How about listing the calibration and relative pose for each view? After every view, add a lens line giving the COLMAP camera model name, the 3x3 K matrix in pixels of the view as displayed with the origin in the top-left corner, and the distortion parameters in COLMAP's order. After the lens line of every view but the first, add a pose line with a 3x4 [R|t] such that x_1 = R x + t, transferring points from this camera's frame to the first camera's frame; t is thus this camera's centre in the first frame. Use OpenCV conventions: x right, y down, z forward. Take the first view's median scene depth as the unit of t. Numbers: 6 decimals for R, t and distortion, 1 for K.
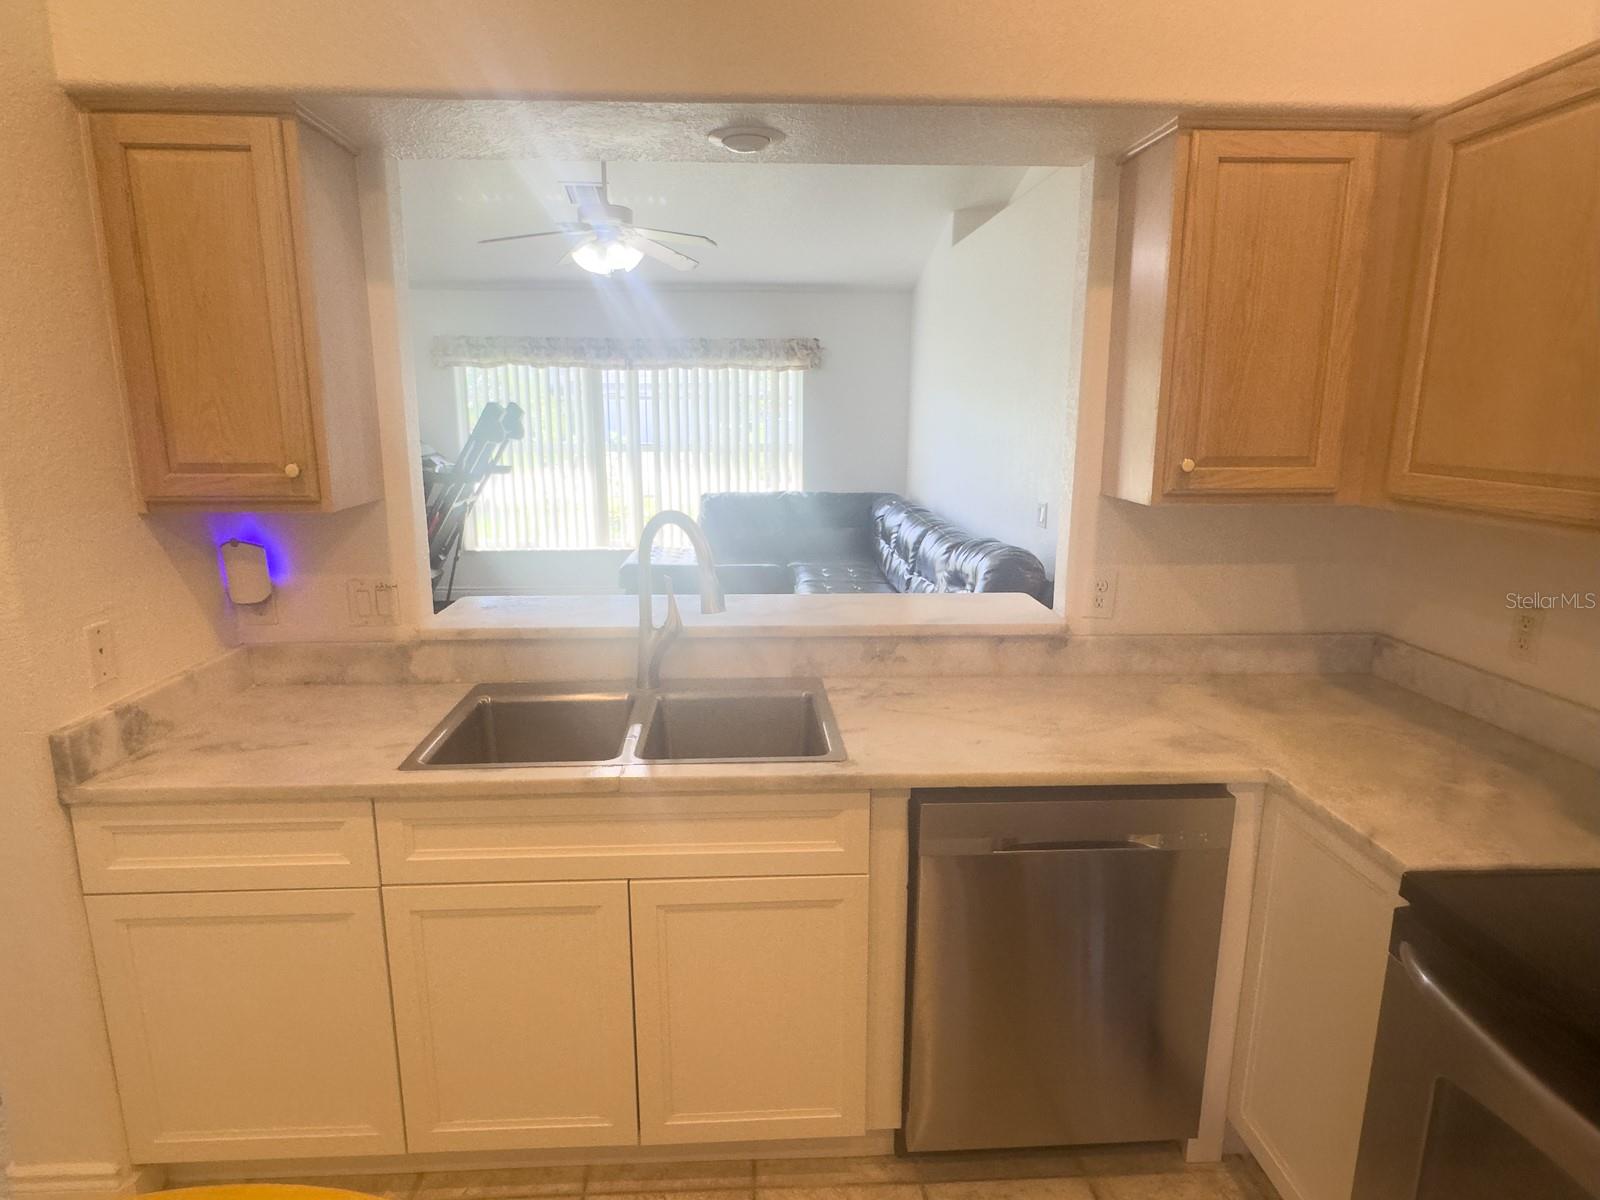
lens RADIAL K [[928.1, 0, 796.0], [0, 928.1, 602.3], [0, 0, 1]] dist [-0.004038, 0.000167]
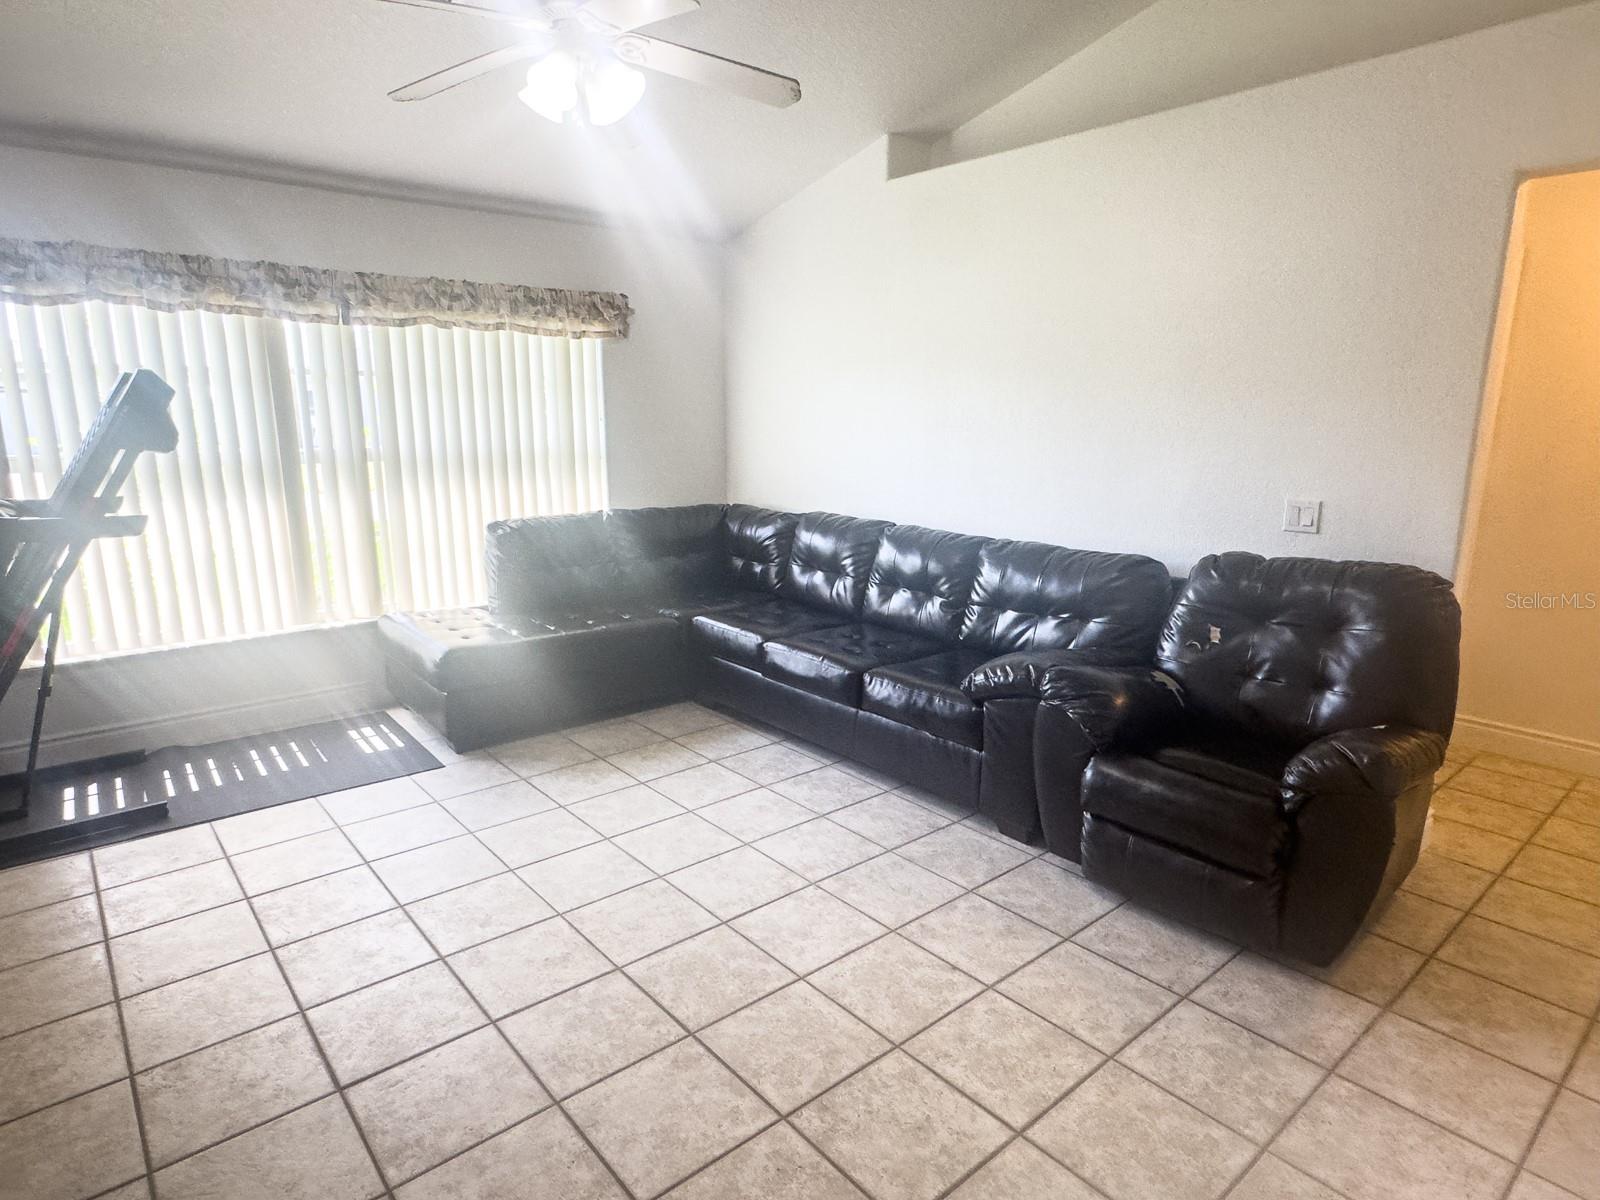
lens RADIAL K [[912.4, 0, 801.6], [0, 912.4, 605.5], [0, 0, 1]] dist [-0.003052, 0.001300]
pose [[0.798500, -0.127816, 0.588270, -1.014177], [0.124583, 0.991131, 0.046243, -0.203413], [-0.588963, 0.036363, 0.807341, 1.176865]]
